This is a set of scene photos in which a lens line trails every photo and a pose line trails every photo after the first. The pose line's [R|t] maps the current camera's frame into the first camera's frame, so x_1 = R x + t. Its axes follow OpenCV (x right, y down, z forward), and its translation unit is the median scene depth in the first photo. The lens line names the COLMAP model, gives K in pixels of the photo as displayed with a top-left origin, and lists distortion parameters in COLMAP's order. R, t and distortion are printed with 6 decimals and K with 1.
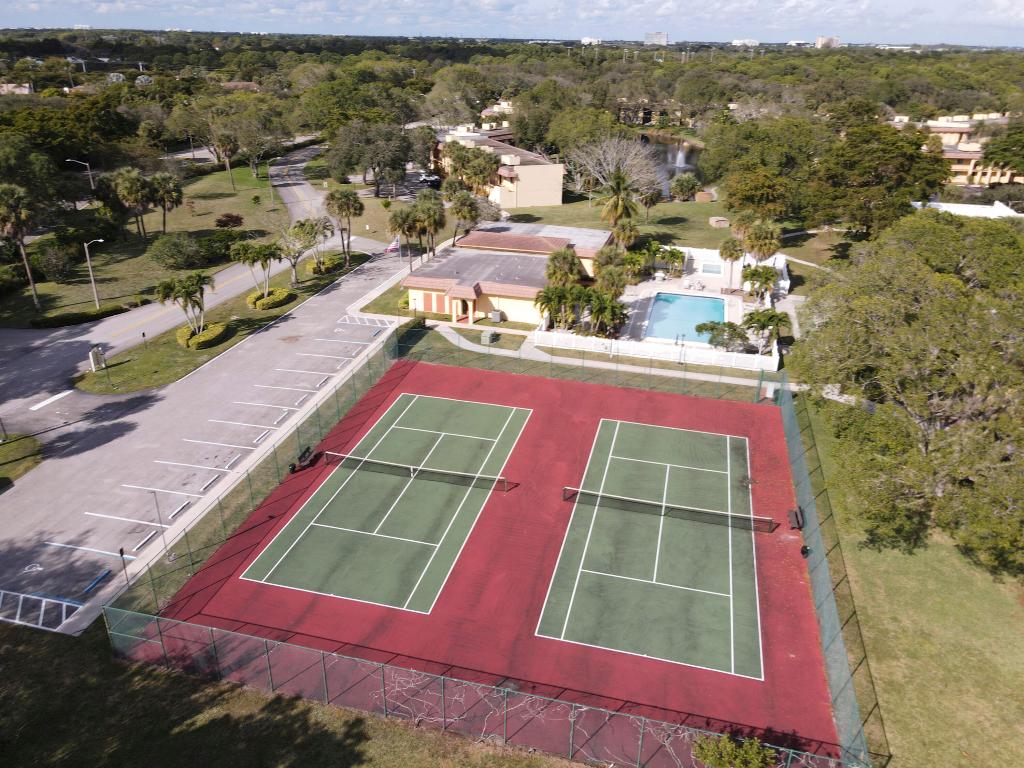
lens RADIAL K [[744.6, 0, 499.7], [0, 744.6, 395.0], [0, 0, 1]] dist [0.002156, 0.003146]
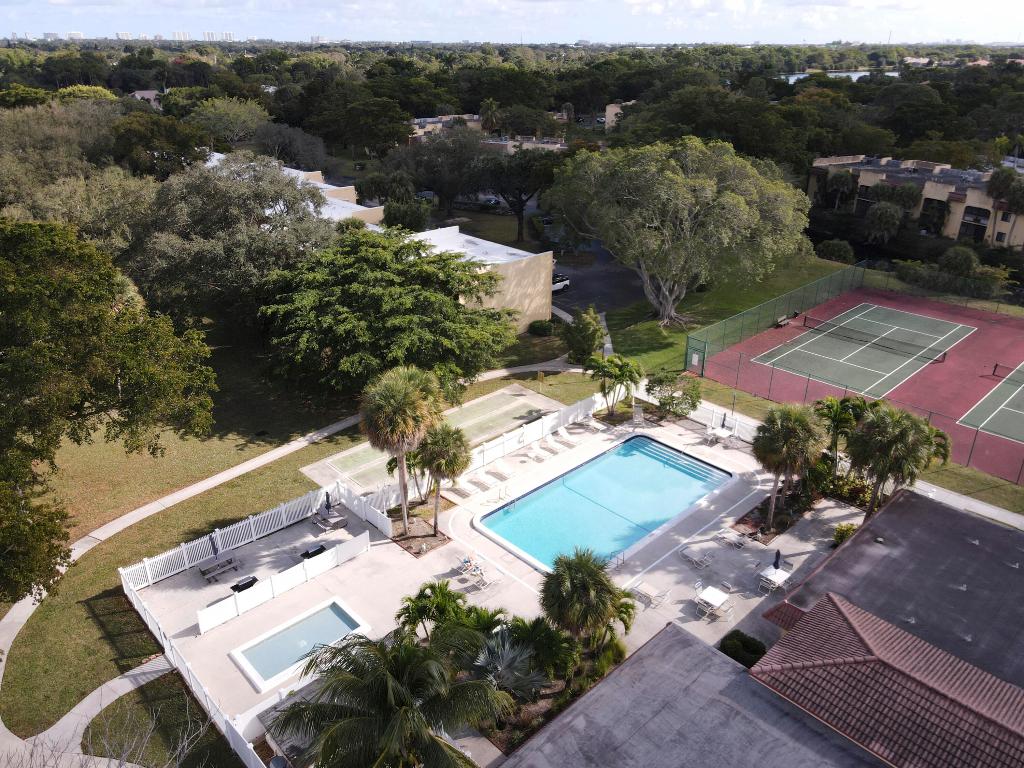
lens RADIAL K [[732.9, 0, 512.0], [0, 732.9, 384.0], [0, 0, 1]] dist [0.003277, -0.002487]
pose [[-0.852860, -0.234806, 0.466365, 0.032299], [0.211170, 0.661763, 0.719359, -0.248882], [-0.477533, 0.711994, -0.514807, 0.543654]]
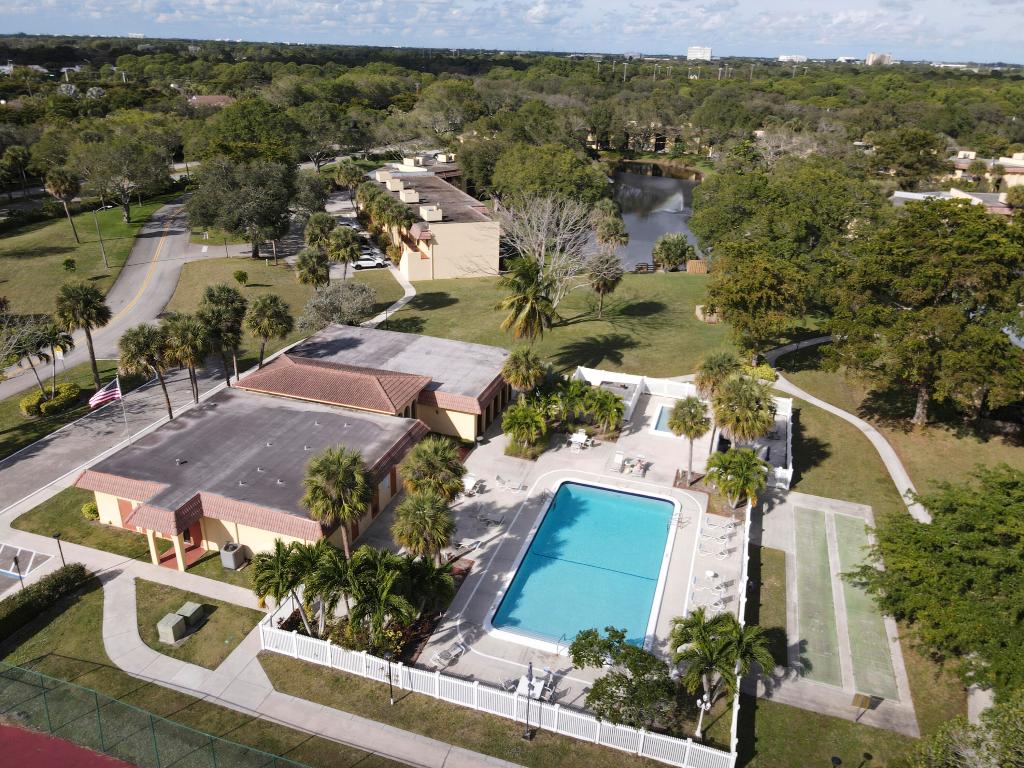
lens RADIAL K [[732.9, 0, 512.0], [0, 732.9, 384.0], [0, 0, 1]] dist [0.003277, -0.002487]
pose [[0.998633, 0.030775, -0.042244, 0.090232], [-0.031625, 0.999308, -0.019602, -0.093942], [0.041611, 0.020911, 0.998915, 0.196081]]
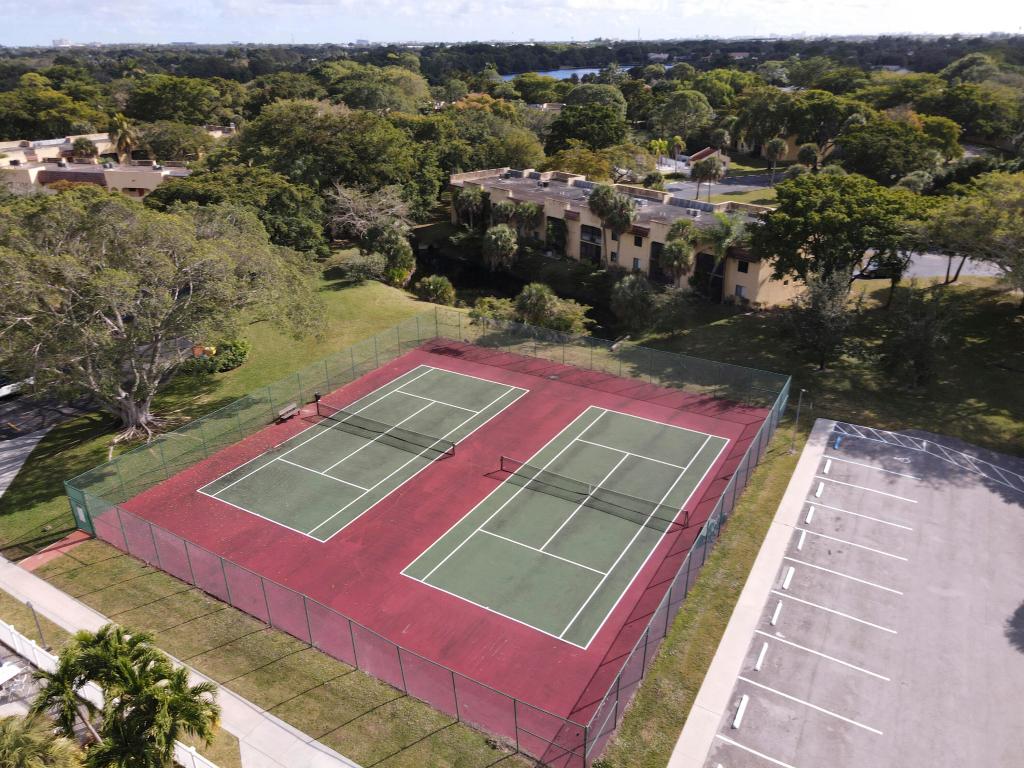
lens RADIAL K [[732.9, 0, 512.0], [0, 732.9, 384.0], [0, 0, 1]] dist [0.003277, -0.002487]
pose [[-0.962196, -0.122198, 0.243406, -0.062805], [0.110826, 0.640698, 0.759752, -0.188070], [-0.248790, 0.758006, -0.602934, 0.400943]]
